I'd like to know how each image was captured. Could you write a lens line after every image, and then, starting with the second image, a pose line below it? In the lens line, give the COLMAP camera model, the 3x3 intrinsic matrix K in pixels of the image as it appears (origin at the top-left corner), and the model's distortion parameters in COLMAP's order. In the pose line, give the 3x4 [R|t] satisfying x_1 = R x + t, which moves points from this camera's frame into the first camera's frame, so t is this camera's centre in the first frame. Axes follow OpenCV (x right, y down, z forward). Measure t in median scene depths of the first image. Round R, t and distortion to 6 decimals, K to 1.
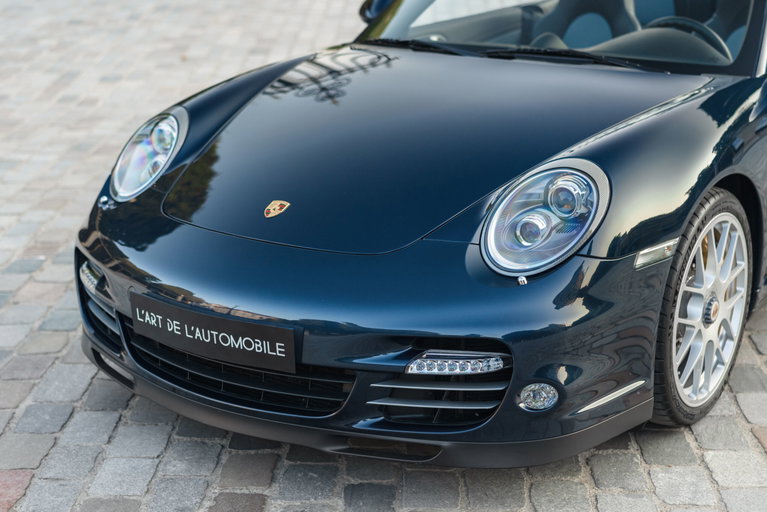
lens RADIAL K [[1197.5, 0, 389.7], [0, 1197.5, 262.2], [0, 0, 1]] dist [0.020144, 0.000000]
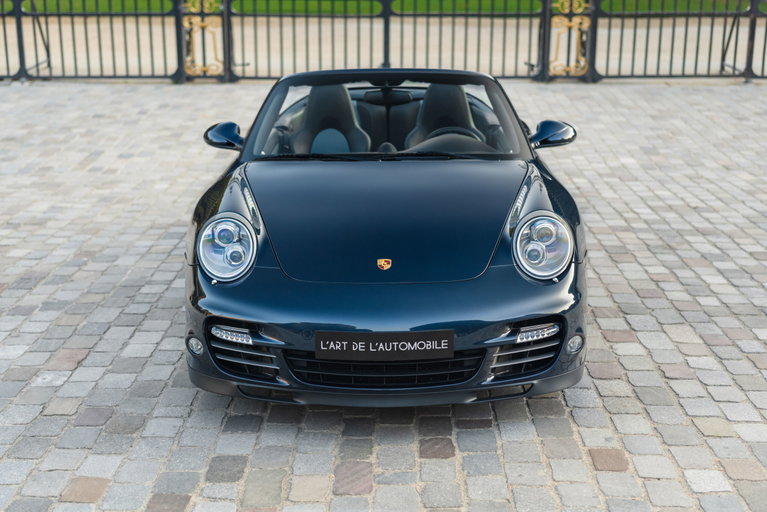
lens RADIAL K [[1138.2, 0, 391.8], [0, 1138.2, 264.9], [0, 0, 1]] dist [-0.000847, 0.000000]
pose [[0.999913, 0.004309, 0.012504, 0.077838], [-0.003410, 0.997464, -0.071091, 0.085691], [-0.012778, 0.071042, 0.997391, -0.404849]]
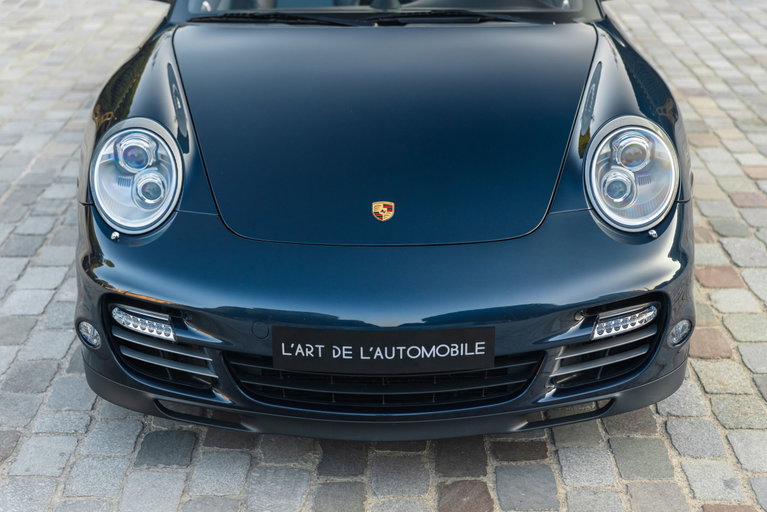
lens RADIAL K [[1197.5, 0, 378.6], [0, 1197.5, 269.9], [0, 0, 1]] dist [0.020144, 0.000000]
pose [[0.999960, 0.003765, 0.008138, 0.076498], [-0.004474, 0.996024, 0.088971, 0.013767], [-0.007771, -0.089004, 0.996001, -0.158162]]
